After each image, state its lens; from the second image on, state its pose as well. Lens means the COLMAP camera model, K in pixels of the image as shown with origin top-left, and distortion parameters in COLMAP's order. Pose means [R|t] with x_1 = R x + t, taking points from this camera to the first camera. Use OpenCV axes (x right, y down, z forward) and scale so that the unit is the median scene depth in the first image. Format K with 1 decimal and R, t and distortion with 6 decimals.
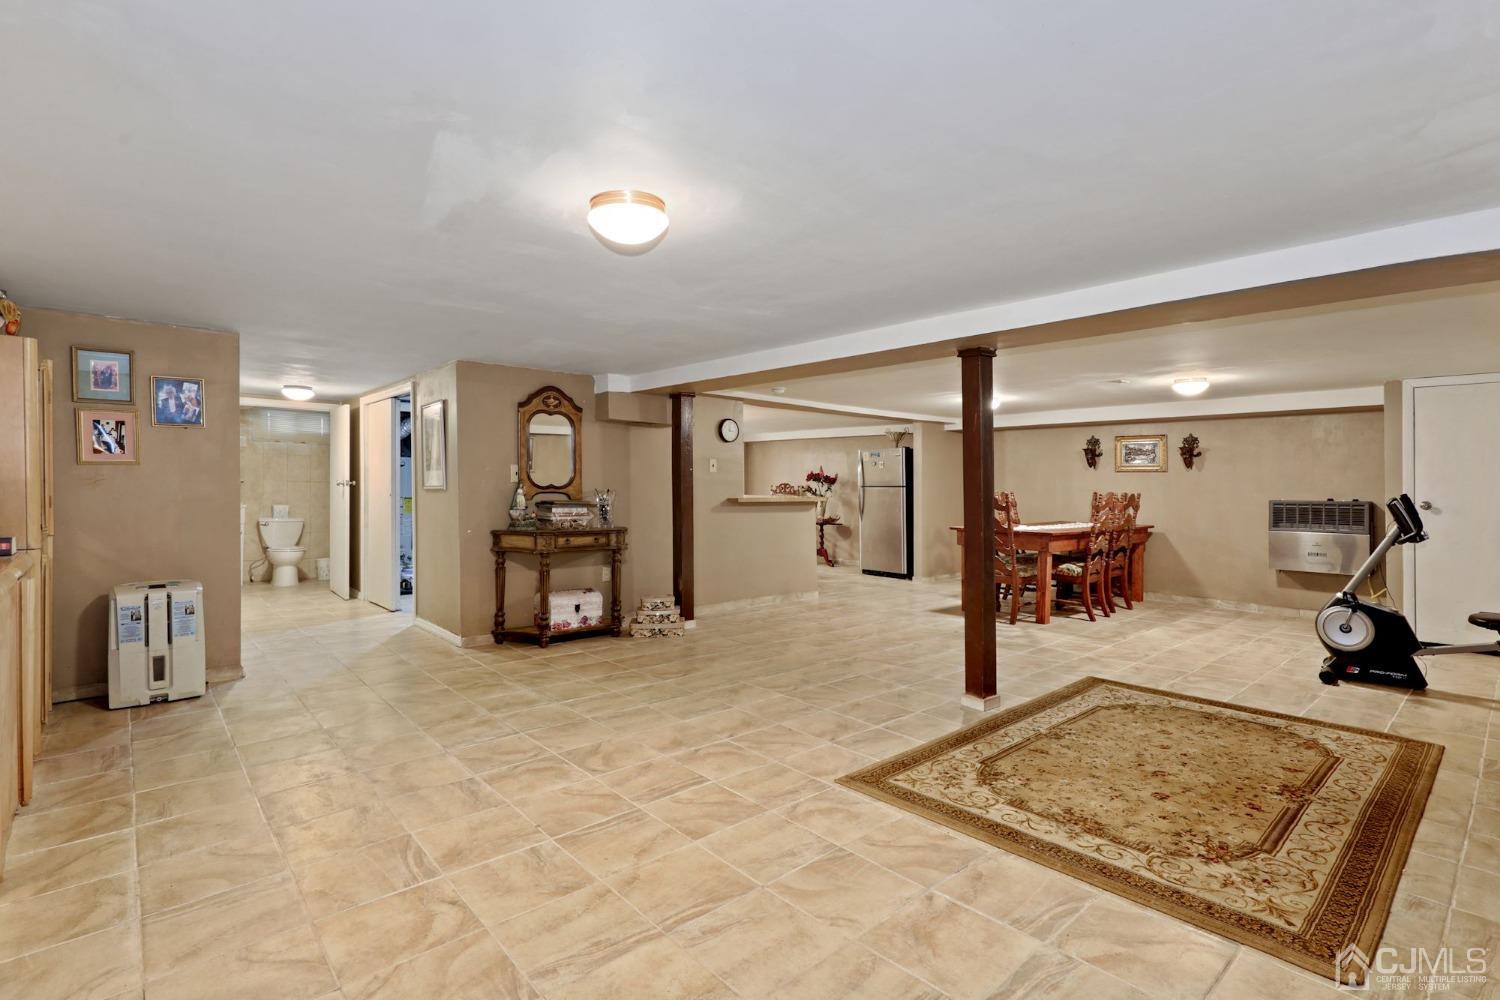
lens RADIAL K [[702.7, 0, 768.0], [0, 702.7, 497.0], [0, 0, 1]] dist [-0.000079, 0.000173]
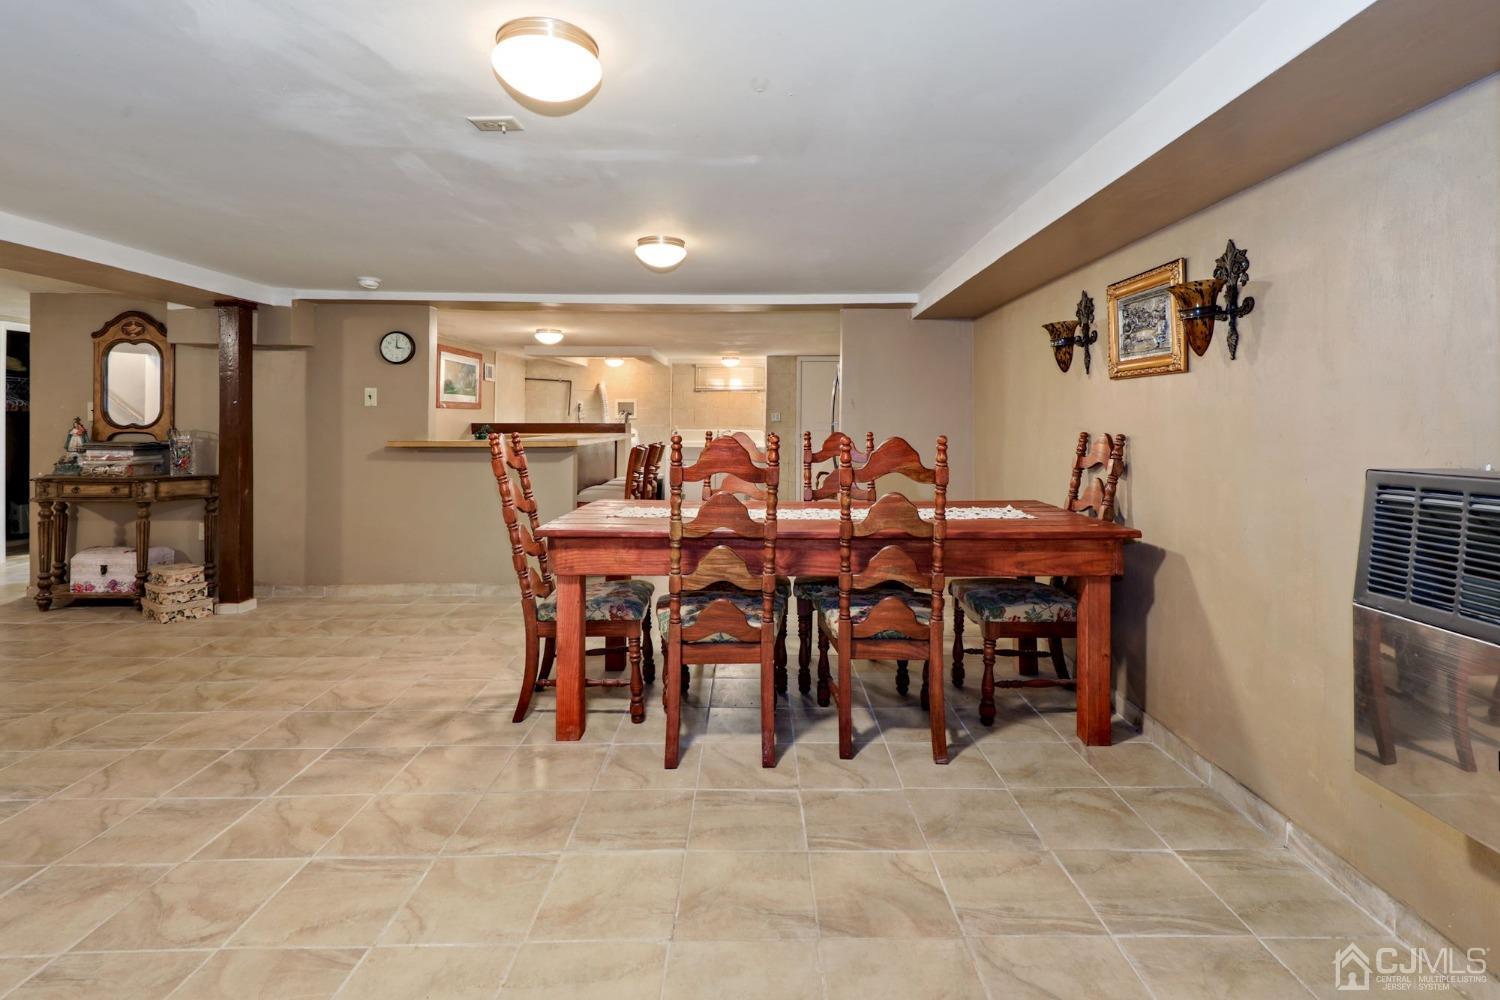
lens RADIAL K [[714.4, 0, 753.2], [0, 714.4, 435.0], [0, 0, 1]] dist [0.001131, 0.000127]
pose [[0.755127, 0.003232, -0.655571, 0.844306], [-0.004800, 0.999988, -0.000599, -0.006865], [0.655561, 0.003599, 0.755133, 0.823776]]
